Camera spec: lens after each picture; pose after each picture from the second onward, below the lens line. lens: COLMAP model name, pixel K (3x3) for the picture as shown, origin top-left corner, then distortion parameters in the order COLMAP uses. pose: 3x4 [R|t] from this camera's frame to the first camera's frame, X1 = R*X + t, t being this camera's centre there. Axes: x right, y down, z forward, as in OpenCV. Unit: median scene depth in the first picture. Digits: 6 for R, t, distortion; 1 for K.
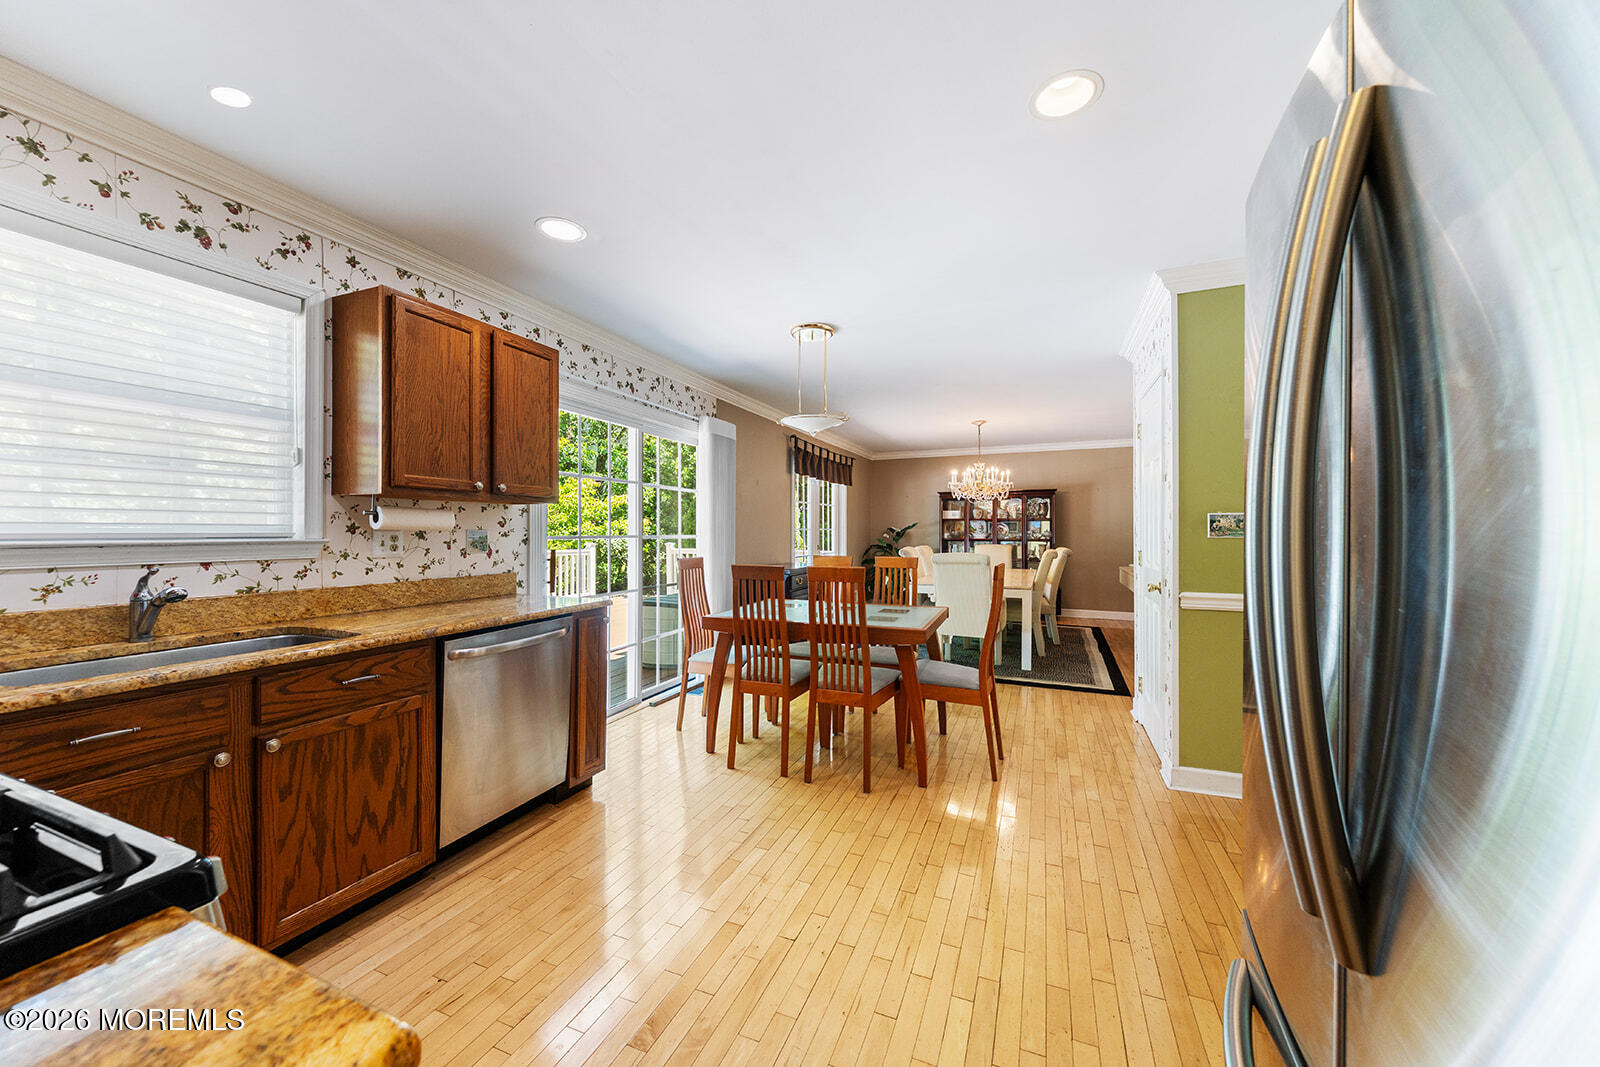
lens RADIAL K [[568.0, 0, 797.3], [0, 568.0, 530.2], [0, 0, 1]] dist [0.015823, -0.012559]
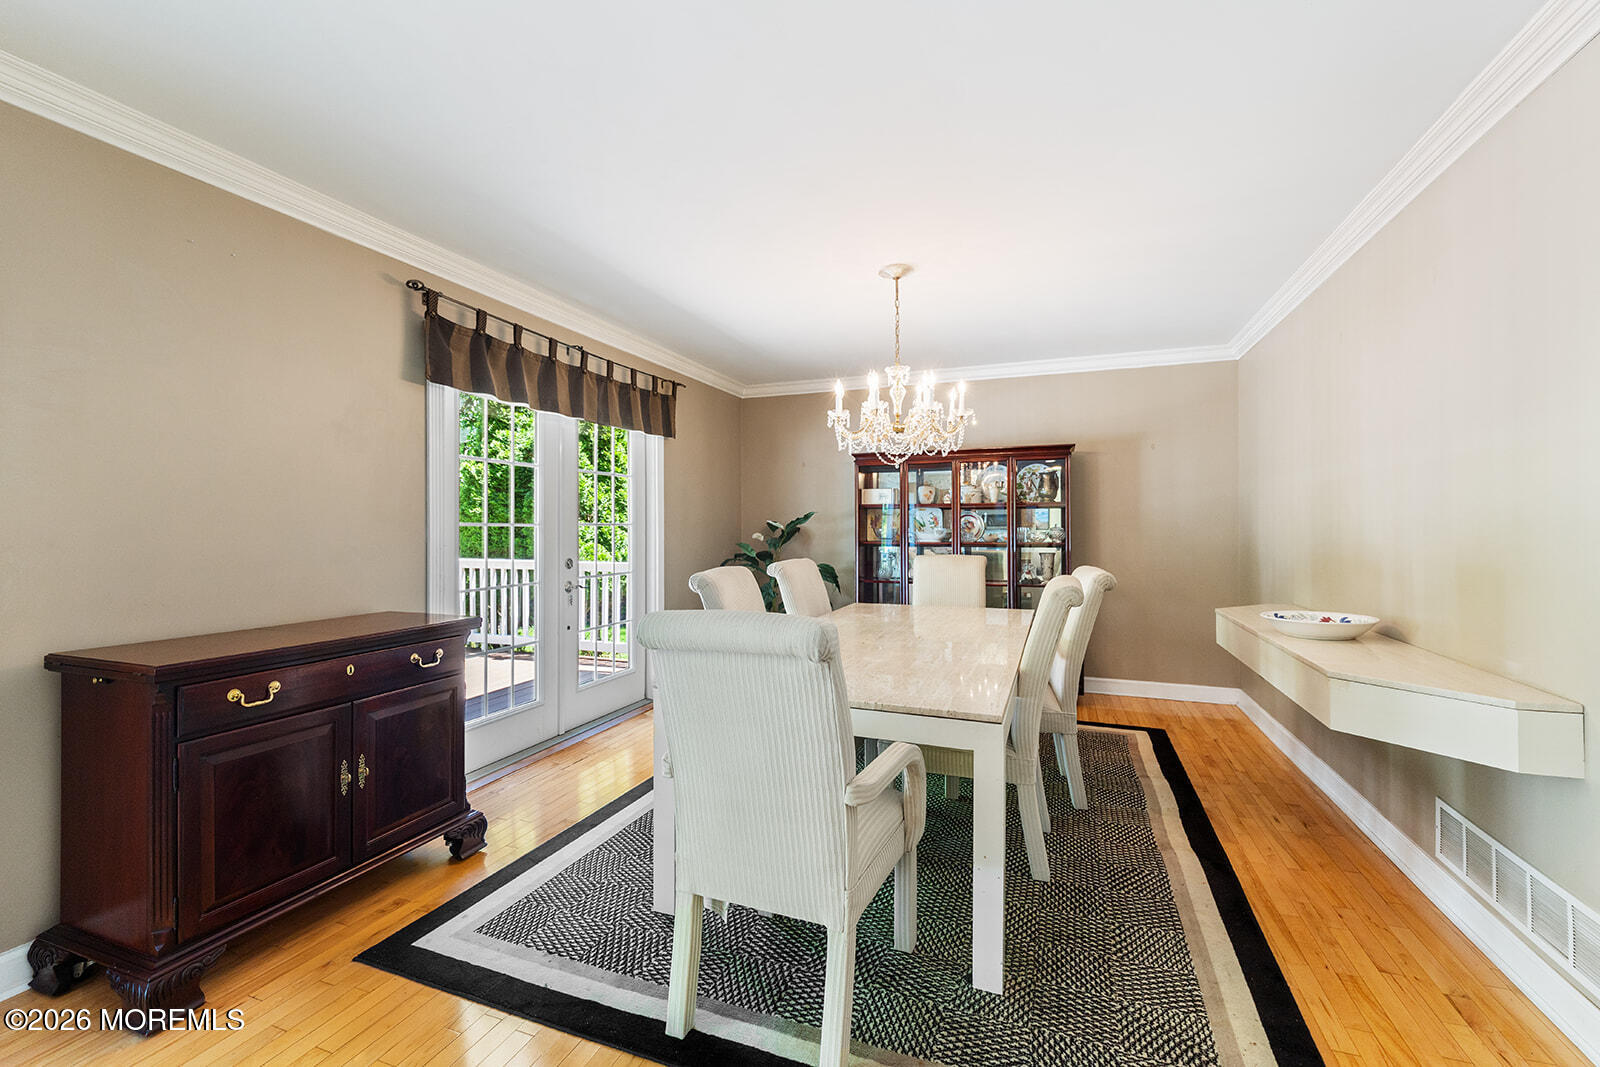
lens RADIAL K [[674.4, 0, 800.3], [0, 674.4, 525.6], [0, 0, 1]] dist [0.000390, -0.000006]
pose [[0.998847, -0.004746, 0.047773, 0.179619], [0.004641, 0.999987, 0.002318, -0.002535], [-0.047783, -0.002093, 0.998856, 0.405155]]
